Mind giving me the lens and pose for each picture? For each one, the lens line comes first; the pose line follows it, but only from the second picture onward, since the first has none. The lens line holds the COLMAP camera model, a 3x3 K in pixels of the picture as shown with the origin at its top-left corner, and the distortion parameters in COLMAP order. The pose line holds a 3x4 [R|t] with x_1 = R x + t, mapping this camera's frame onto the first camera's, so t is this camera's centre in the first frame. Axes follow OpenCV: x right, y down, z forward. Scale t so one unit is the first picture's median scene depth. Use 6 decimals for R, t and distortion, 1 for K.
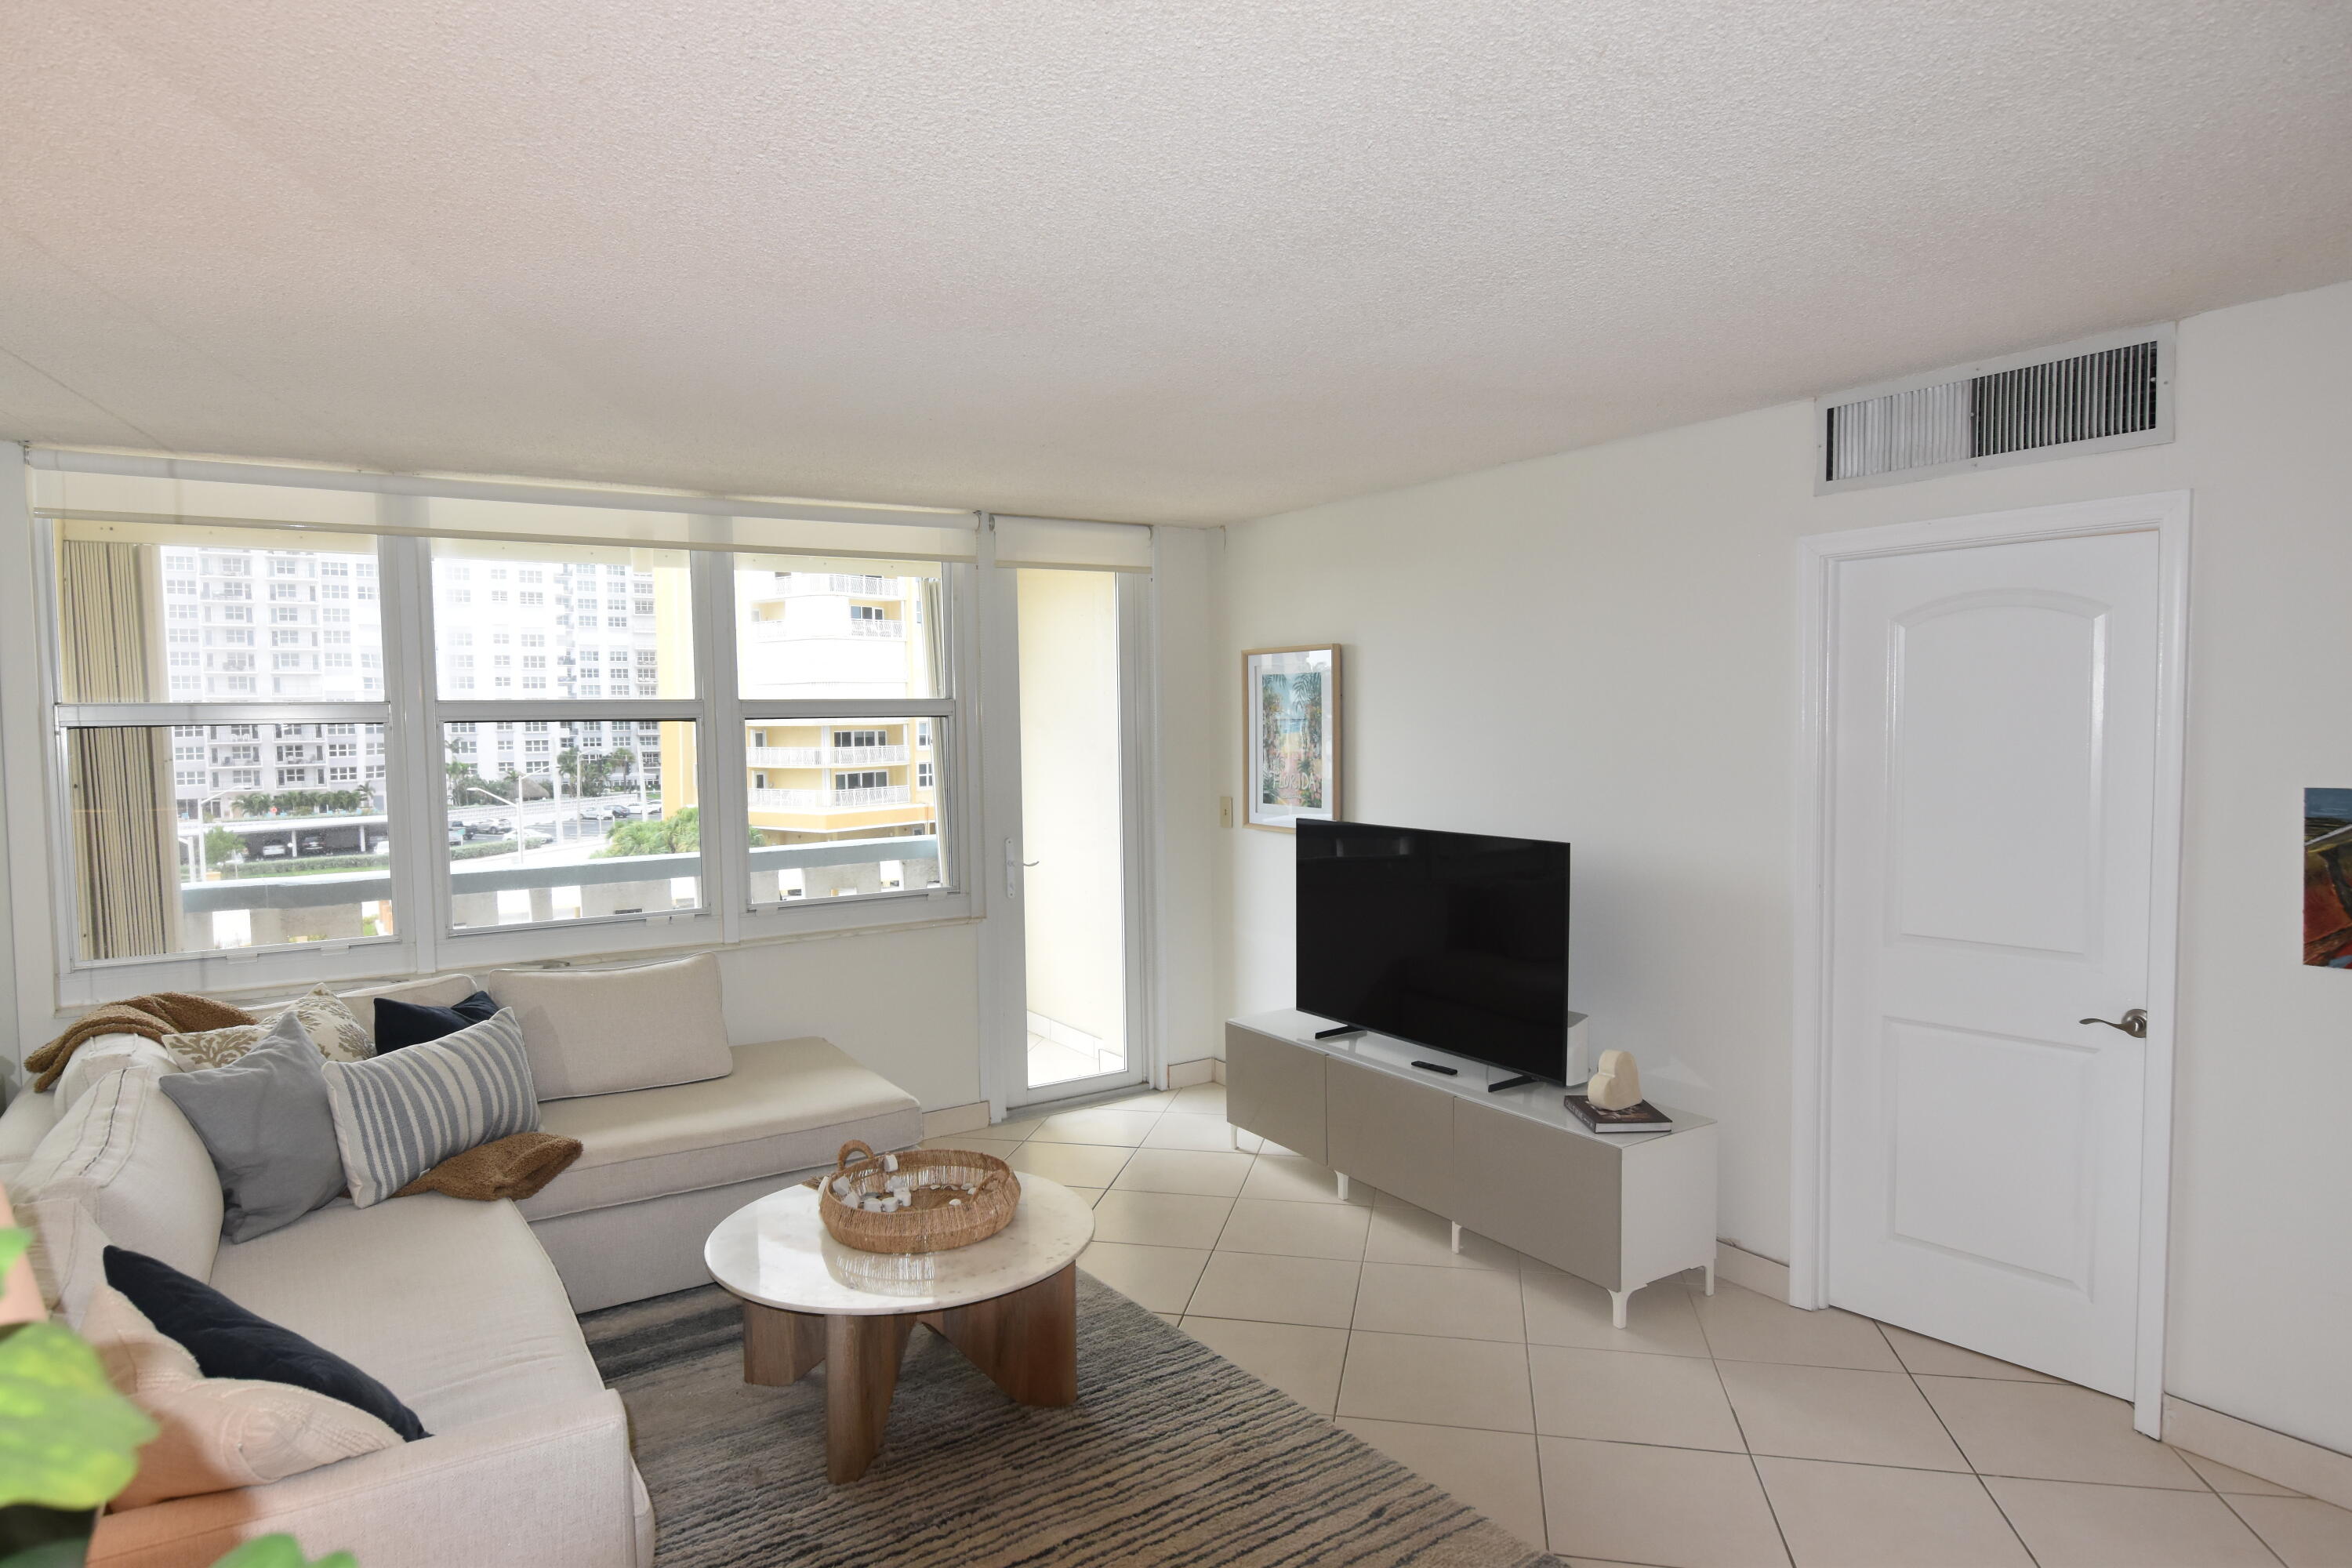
lens RADIAL K [[1355.5, 0, 1165.2], [0, 1355.5, 789.9], [0, 0, 1]] dist [-0.000630, -0.013820]
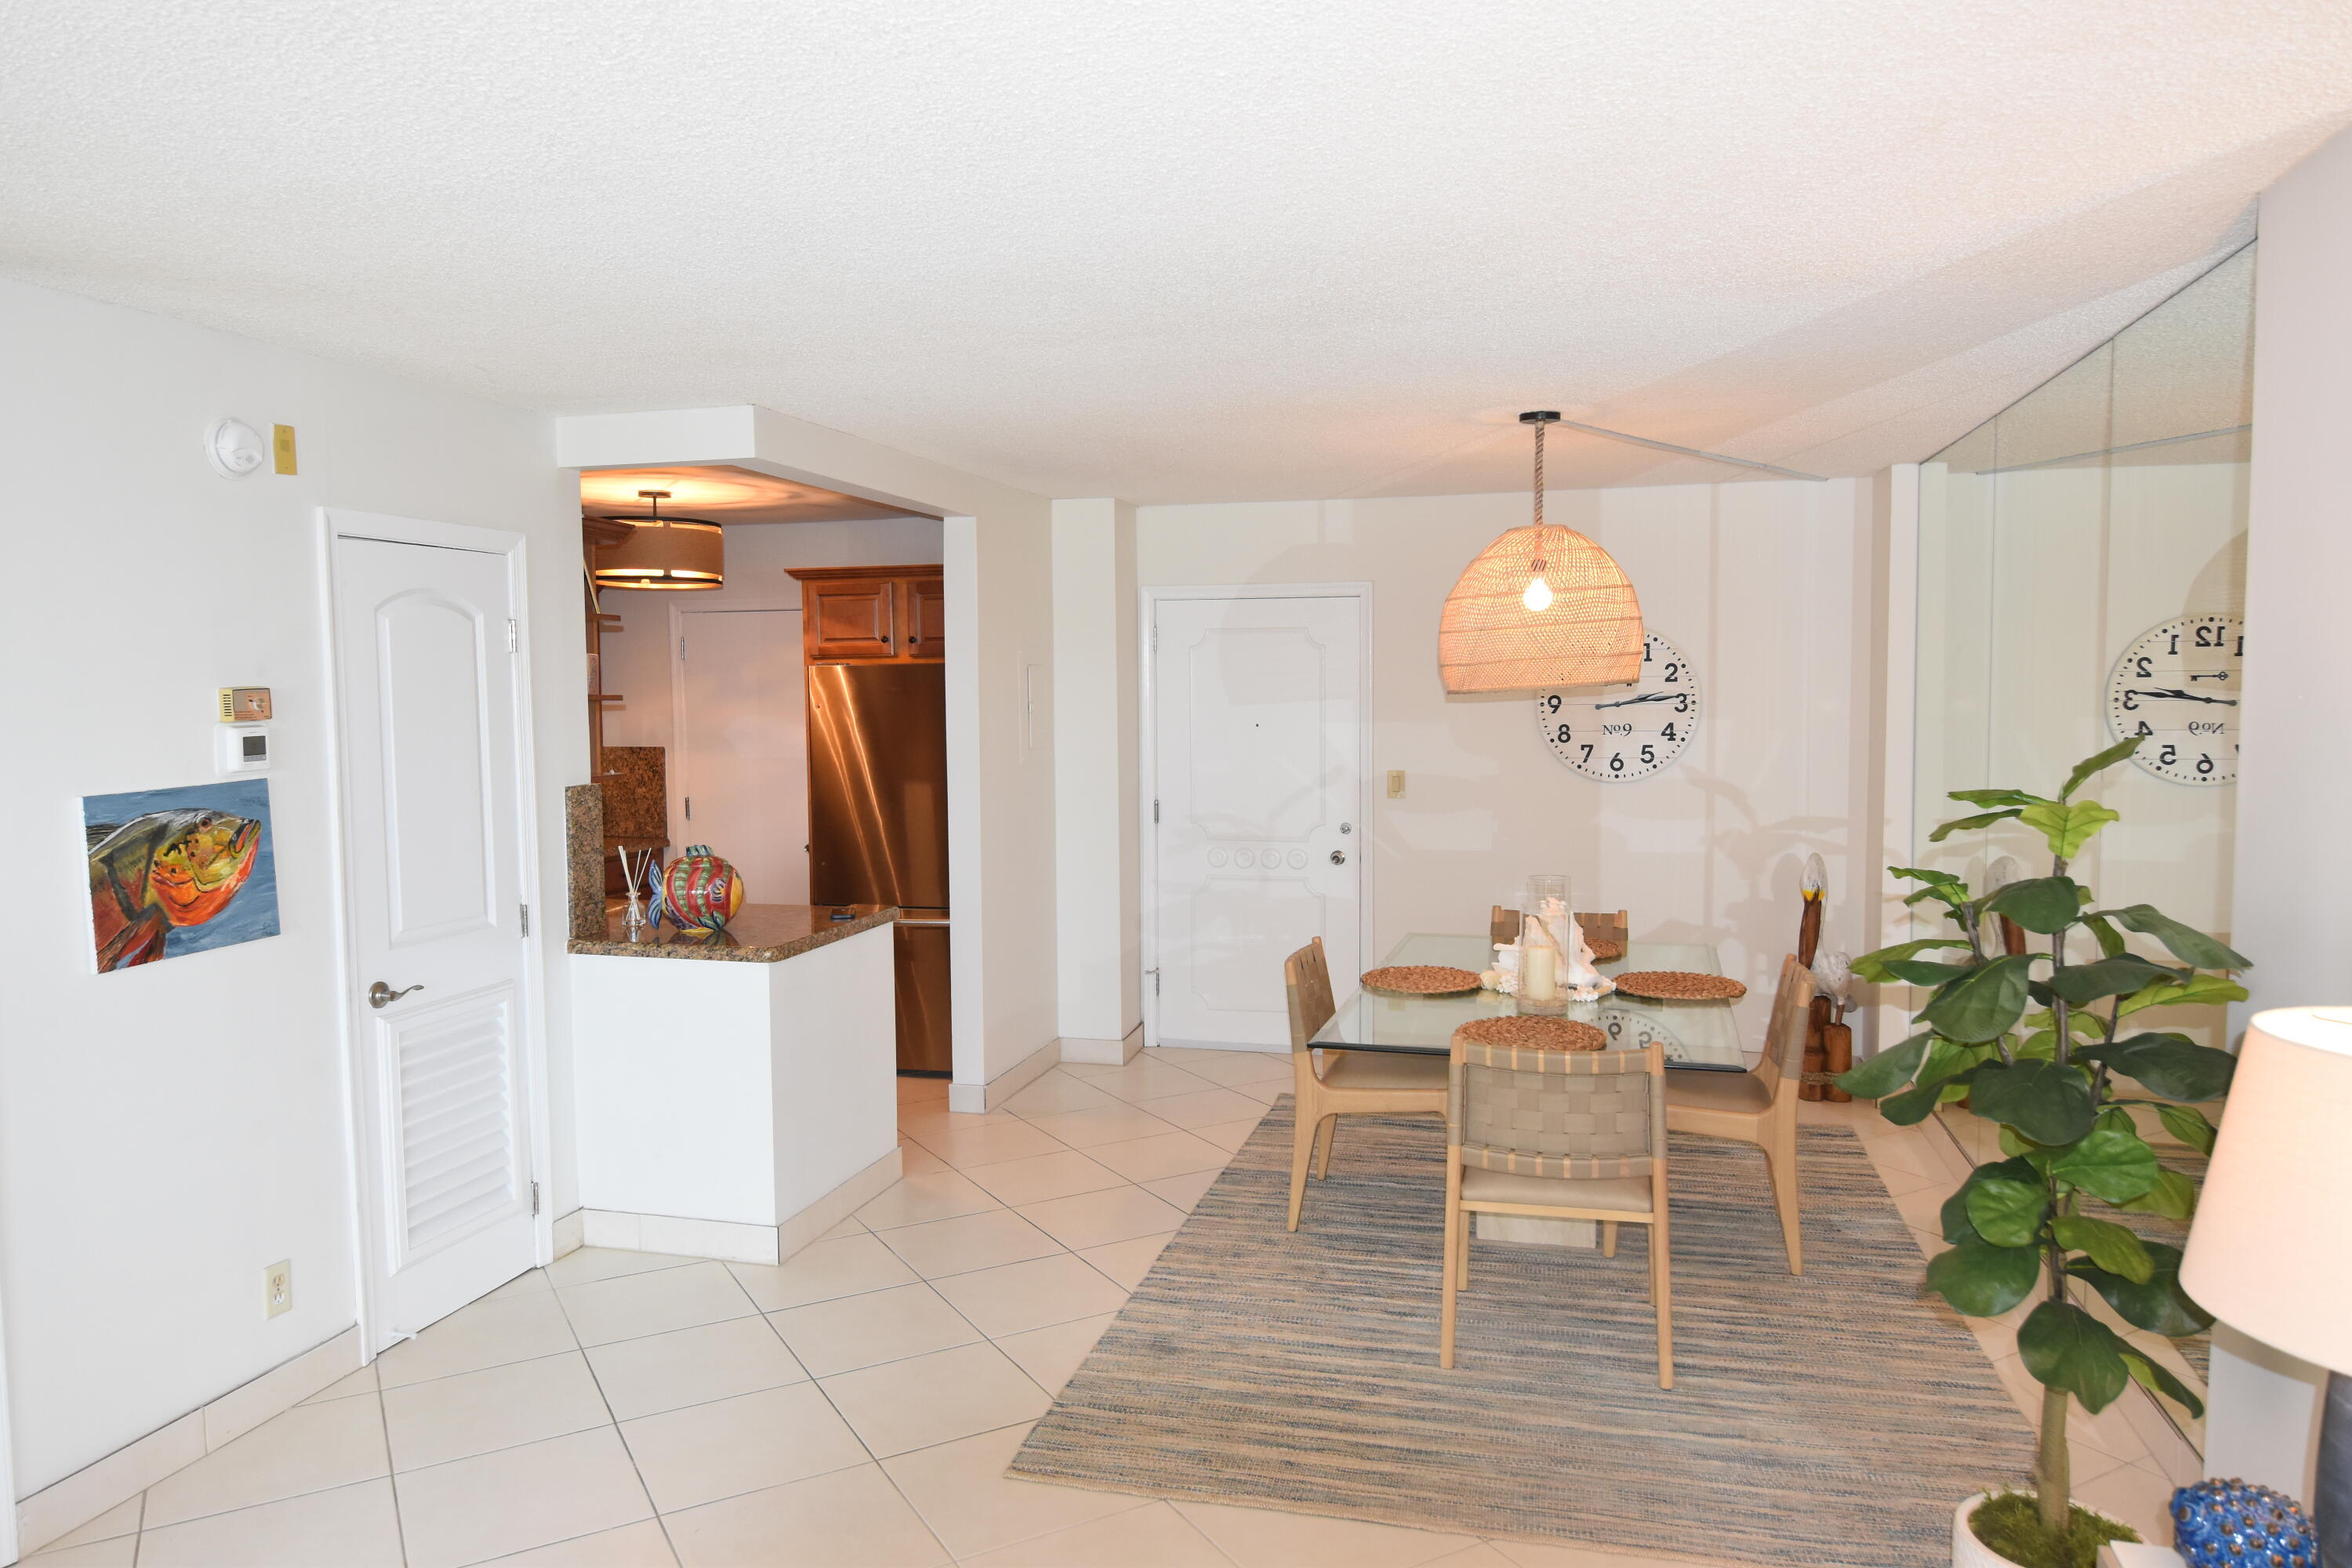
lens RADIAL K [[1587.3, 0, 1171.1], [0, 1587.3, 788.1], [0, 0, 1]] dist [0.002327, -0.003531]
pose [[-0.665574, -0.028384, 0.745792, -0.414083], [0.058714, 0.994188, 0.090237, -0.049569], [-0.744019, 0.103848, -0.660039, 0.880663]]
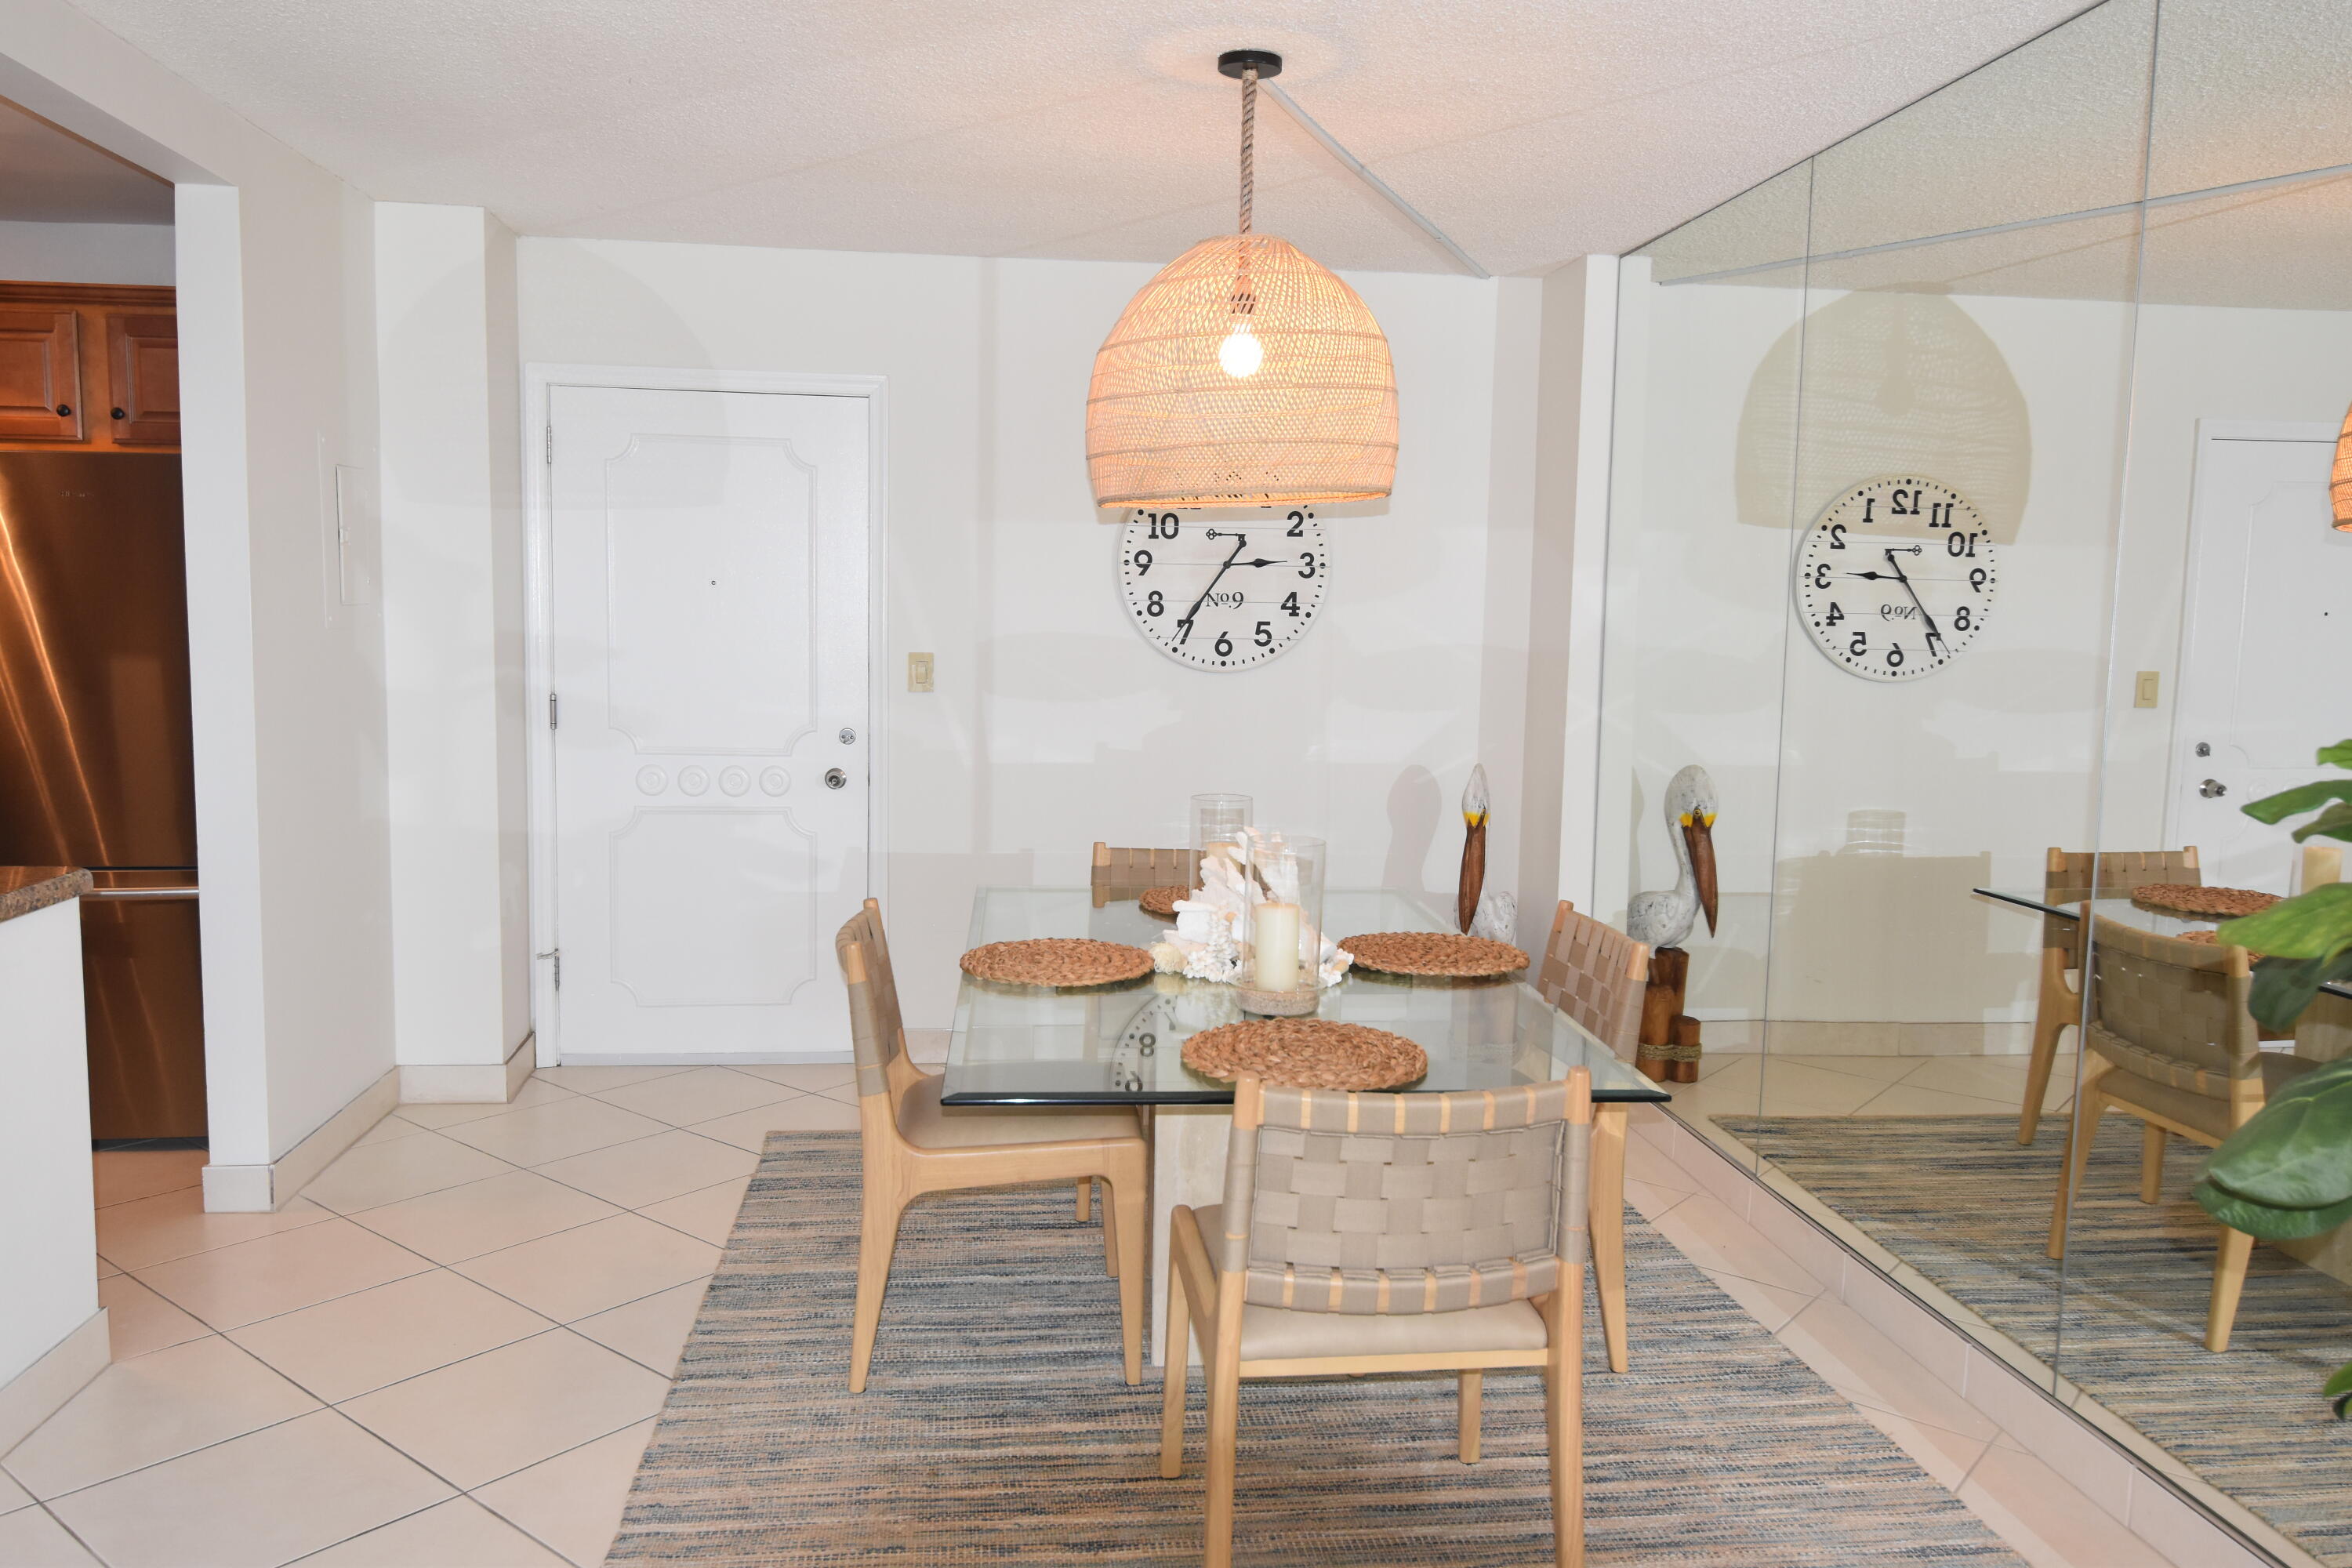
lens RADIAL K [[1732.5, 0, 1176.0], [0, 1732.5, 784.0], [0, 0, 1]] dist [0.004009, -0.017977]
pose [[-0.893519, -0.049729, 0.446263, -0.013937], [0.016482, 0.989546, 0.143270, 0.022408], [-0.448723, 0.135370, -0.883359, 0.619422]]
